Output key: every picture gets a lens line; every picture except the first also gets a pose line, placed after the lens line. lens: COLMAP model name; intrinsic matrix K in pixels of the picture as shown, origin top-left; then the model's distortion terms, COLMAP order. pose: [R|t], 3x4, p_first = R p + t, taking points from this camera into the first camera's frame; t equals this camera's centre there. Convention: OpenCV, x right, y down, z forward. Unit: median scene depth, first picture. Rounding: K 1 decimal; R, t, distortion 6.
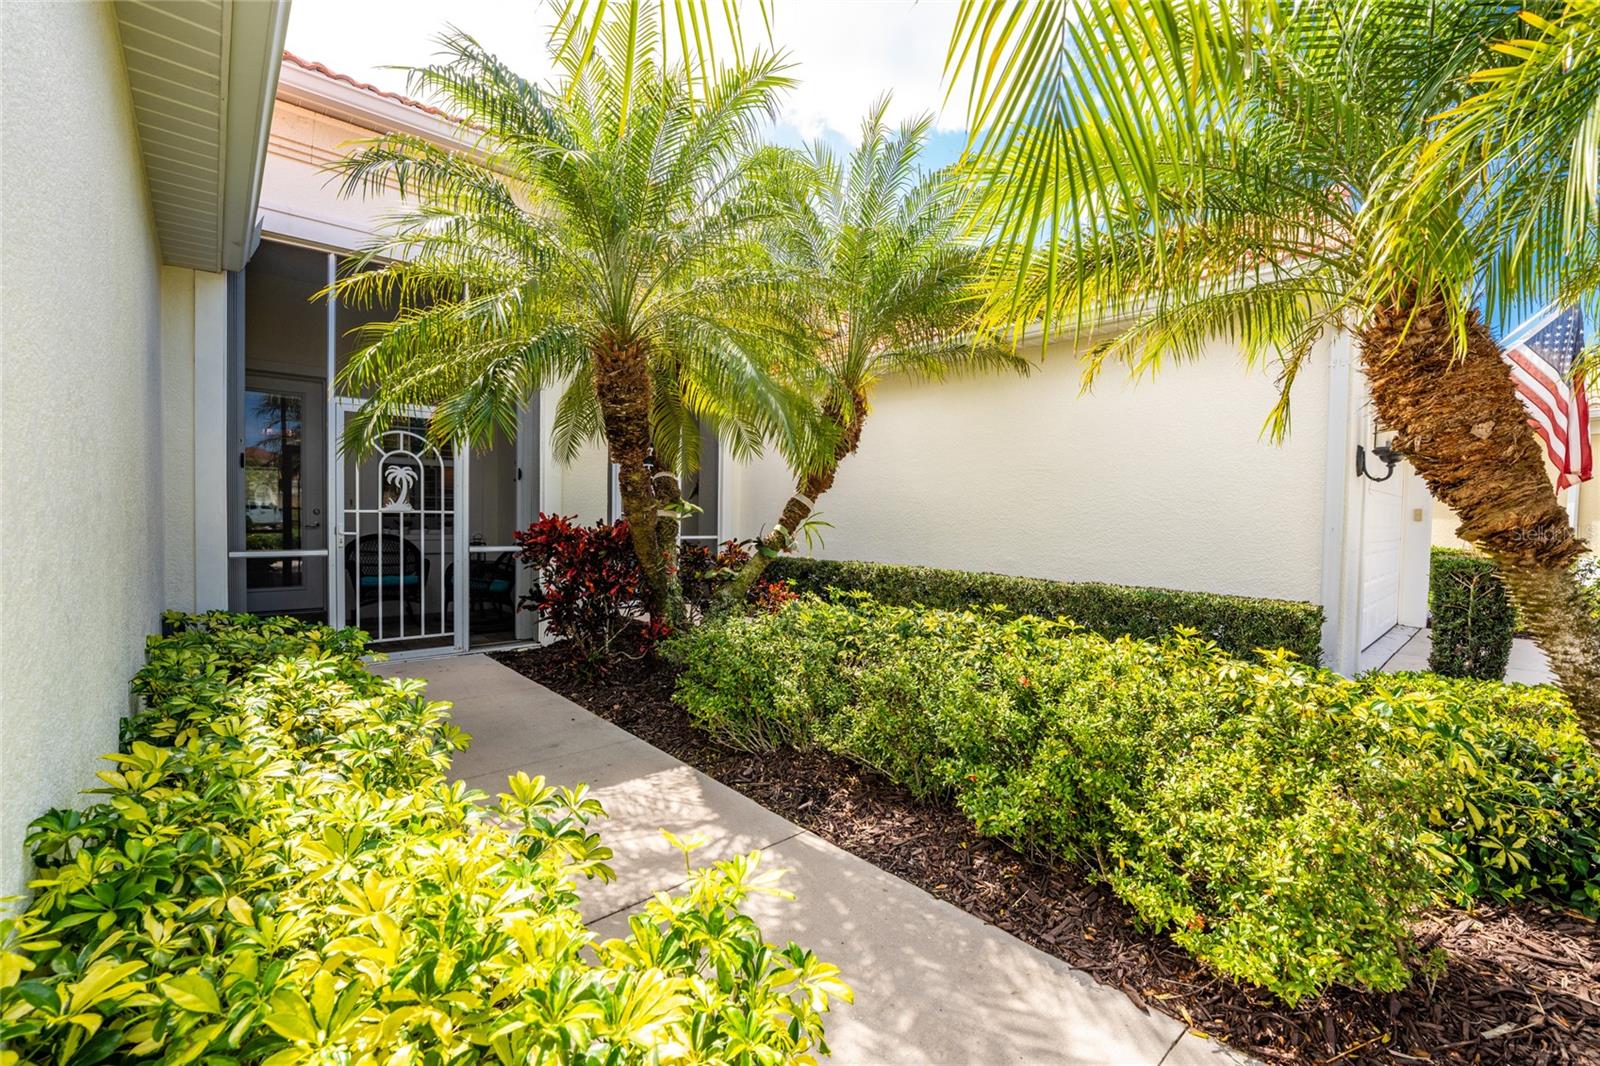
lens RADIAL K [[661.0, 0, 785.0], [0, 661.0, 526.6], [0, 0, 1]] dist [-0.000751, -0.000131]
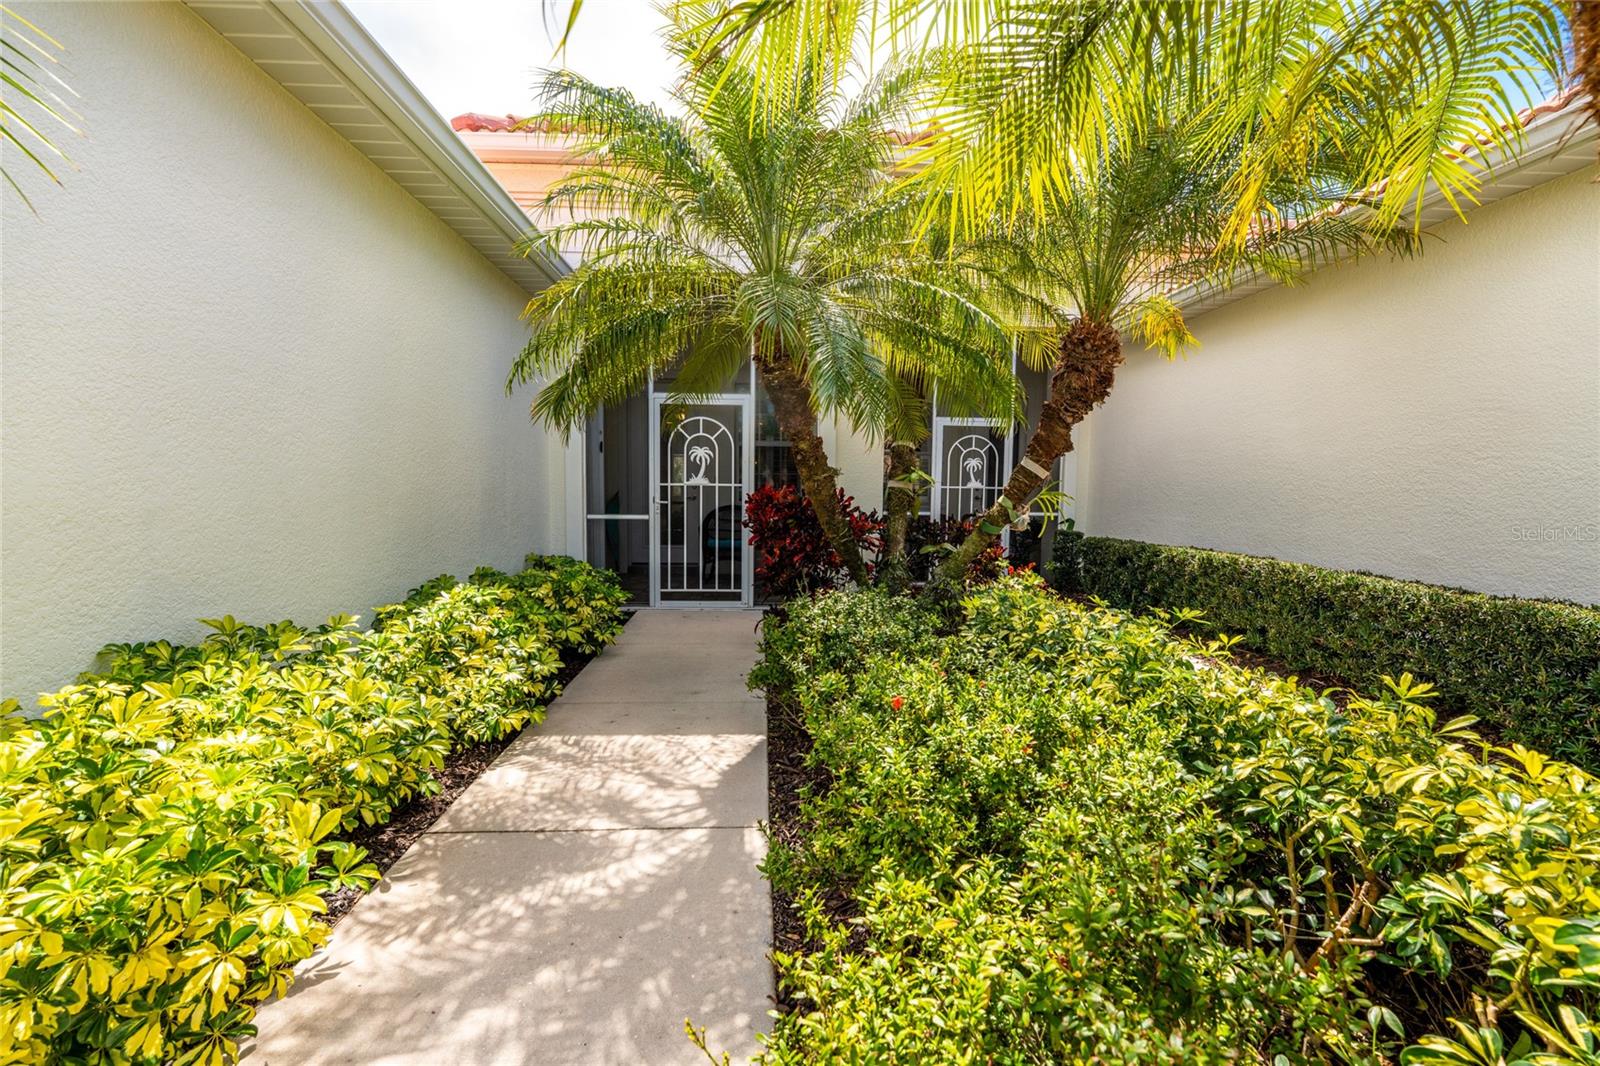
lens RADIAL K [[668.4, 0, 819.0], [0, 668.4, 535.8], [0, 0, 1]] dist [0.000281, -0.000017]
pose [[0.791884, 0.038868, -0.609434, 0.343733], [-0.010618, 0.998698, 0.049898, 0.007411], [0.610580, -0.033043, 0.791265, 0.176461]]
